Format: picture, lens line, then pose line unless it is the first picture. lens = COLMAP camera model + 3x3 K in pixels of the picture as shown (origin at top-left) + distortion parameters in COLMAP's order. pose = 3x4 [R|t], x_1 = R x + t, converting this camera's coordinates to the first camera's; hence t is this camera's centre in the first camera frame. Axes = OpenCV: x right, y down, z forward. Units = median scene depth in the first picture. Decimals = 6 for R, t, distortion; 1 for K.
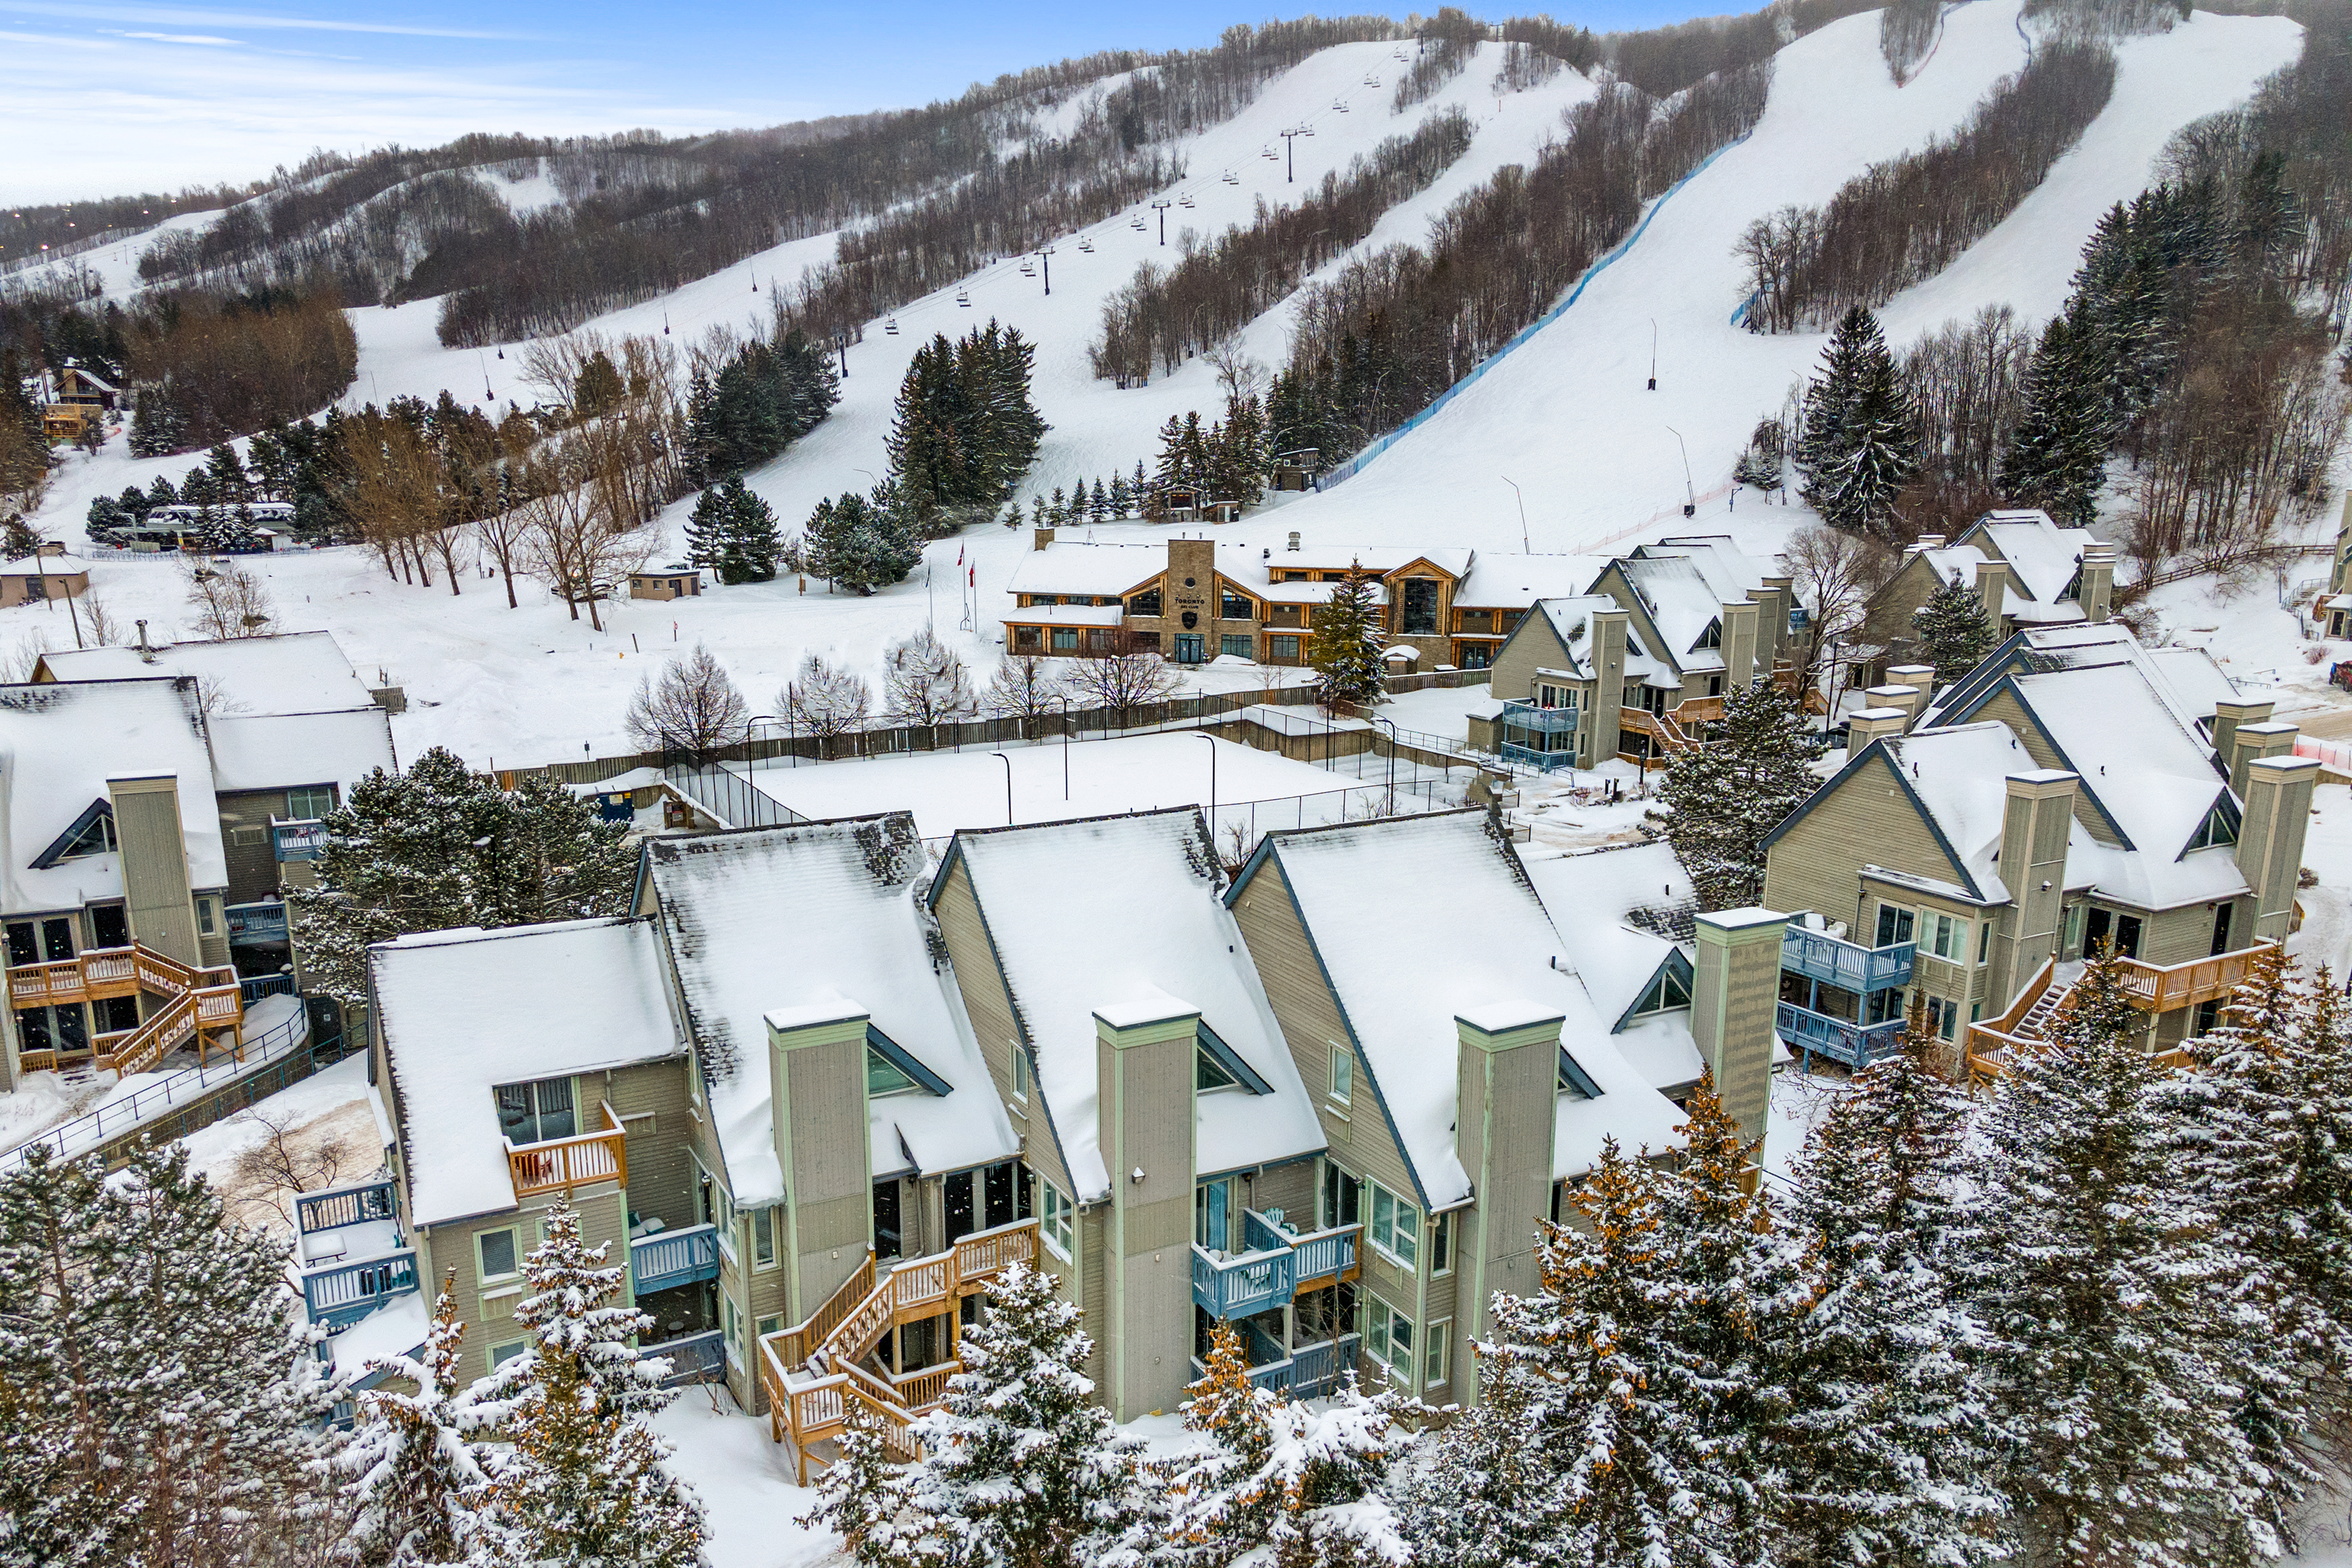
lens RADIAL K [[1715.9, 0, 1214.0], [0, 1715.9, 881.8], [0, 0, 1]] dist [0.033557, 0.050129]
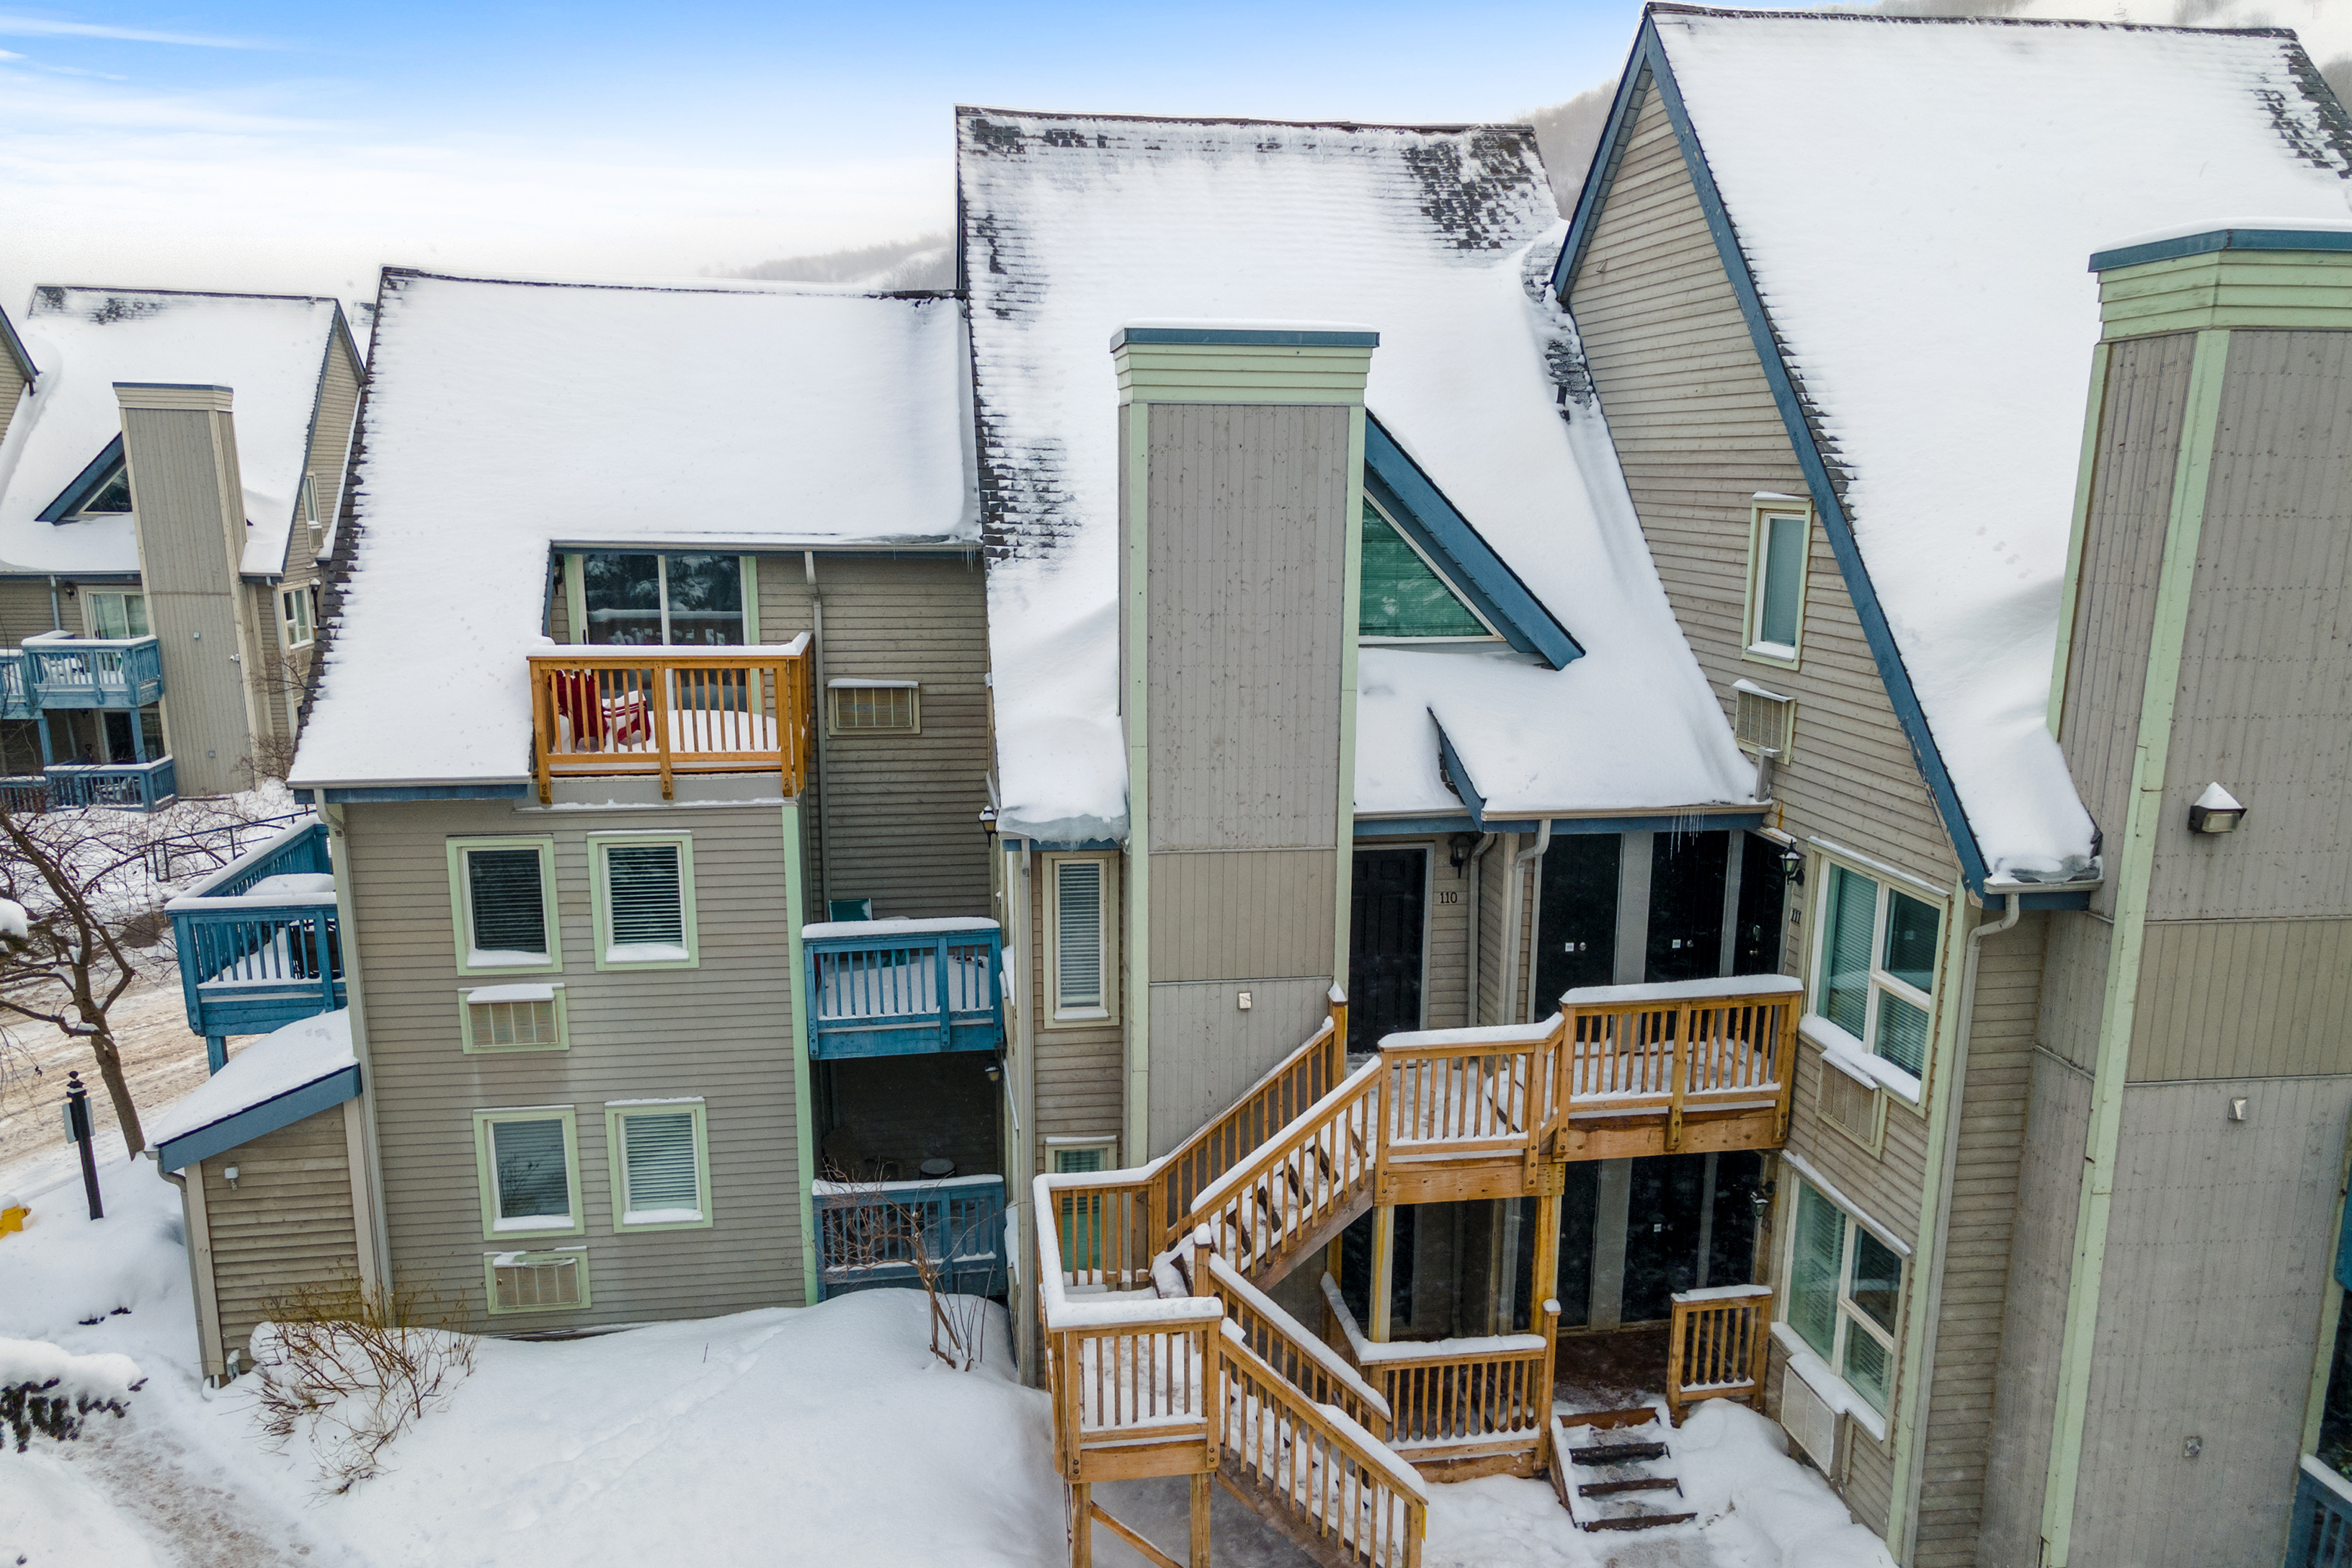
lens RADIAL K [[1715.9, 0, 1214.0], [0, 1715.9, 881.8], [0, 0, 1]] dist [0.033557, 0.050129]
pose [[0.938145, 0.076514, -0.337683, -0.098211], [-0.085262, 0.996296, -0.011128, 0.191725], [0.335581, 0.039231, 0.941194, 0.627482]]
